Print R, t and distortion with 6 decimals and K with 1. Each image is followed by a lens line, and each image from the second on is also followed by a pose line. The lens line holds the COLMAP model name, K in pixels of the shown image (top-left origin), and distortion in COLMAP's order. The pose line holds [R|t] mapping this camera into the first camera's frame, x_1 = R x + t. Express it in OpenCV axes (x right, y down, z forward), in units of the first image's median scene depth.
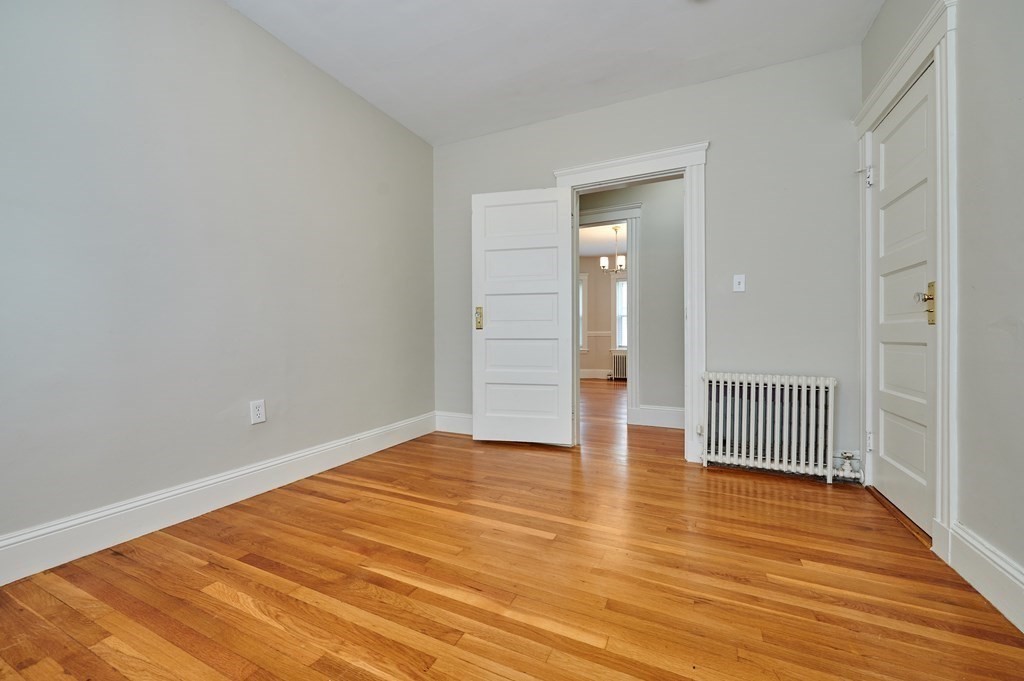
lens RADIAL K [[404.8, 0, 511.5], [0, 404.8, 347.6], [0, 0, 1]] dist [-0.000084, -0.000109]
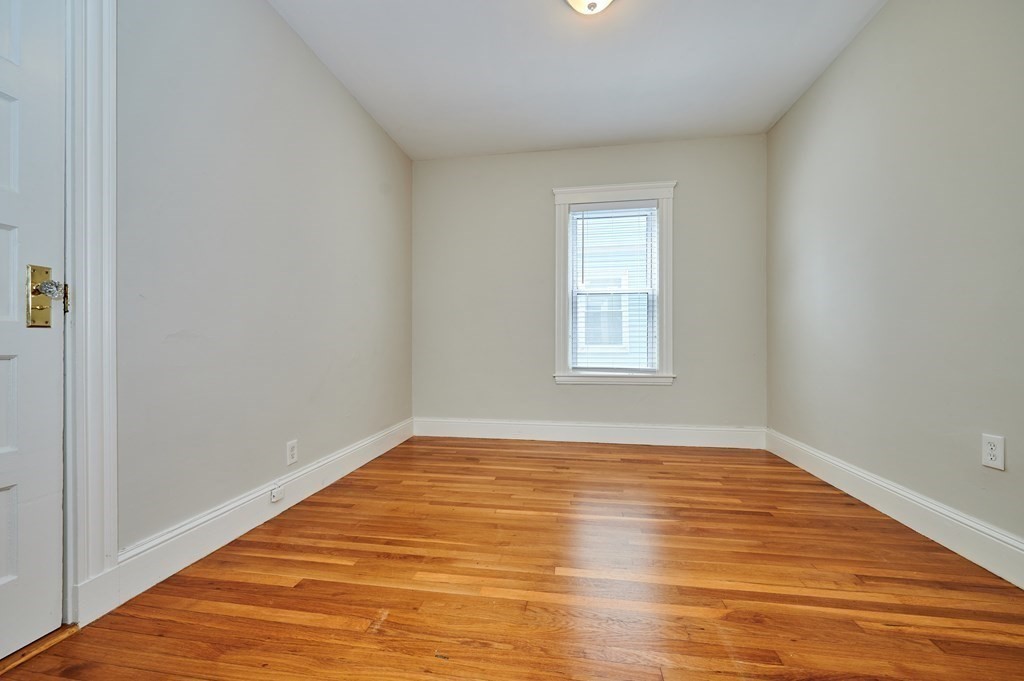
lens RADIAL K [[404.8, 0, 511.5], [0, 404.8, 347.6], [0, 0, 1]] dist [-0.000084, -0.000109]
pose [[-0.960476, 0.005464, -0.278309, 0.462921], [-0.002962, 0.999550, 0.029846, -0.047283], [0.278346, 0.029491, -0.960028, 1.891915]]
